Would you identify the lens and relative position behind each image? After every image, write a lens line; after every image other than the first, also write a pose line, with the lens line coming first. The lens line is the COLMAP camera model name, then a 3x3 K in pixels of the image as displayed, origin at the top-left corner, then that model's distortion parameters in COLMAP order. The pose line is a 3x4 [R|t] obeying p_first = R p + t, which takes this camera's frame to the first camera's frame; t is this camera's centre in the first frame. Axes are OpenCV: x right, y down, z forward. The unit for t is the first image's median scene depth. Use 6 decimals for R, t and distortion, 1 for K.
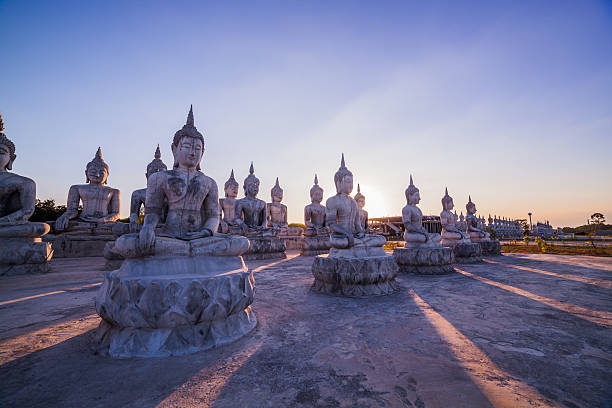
lens RADIAL K [[254.6, 0, 308.4], [0, 254.6, 199.4], [0, 0, 1]] dist [-0.094212, 0.030997]
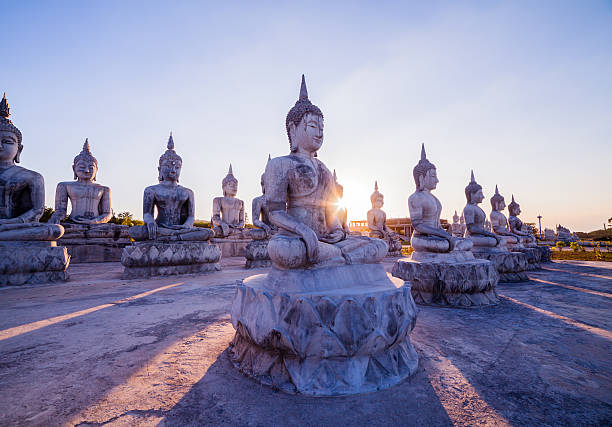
lens RADIAL K [[273.4, 0, 274.7], [0, 273.4, 220.9], [0, 0, 1]] dist [-0.056369, 0.000652]
pose [[0.999890, 0.003326, -0.014464, -0.338816], [-0.002210, 0.997068, 0.076490, 0.013348], [0.014676, -0.076450, 0.996965, 0.067255]]
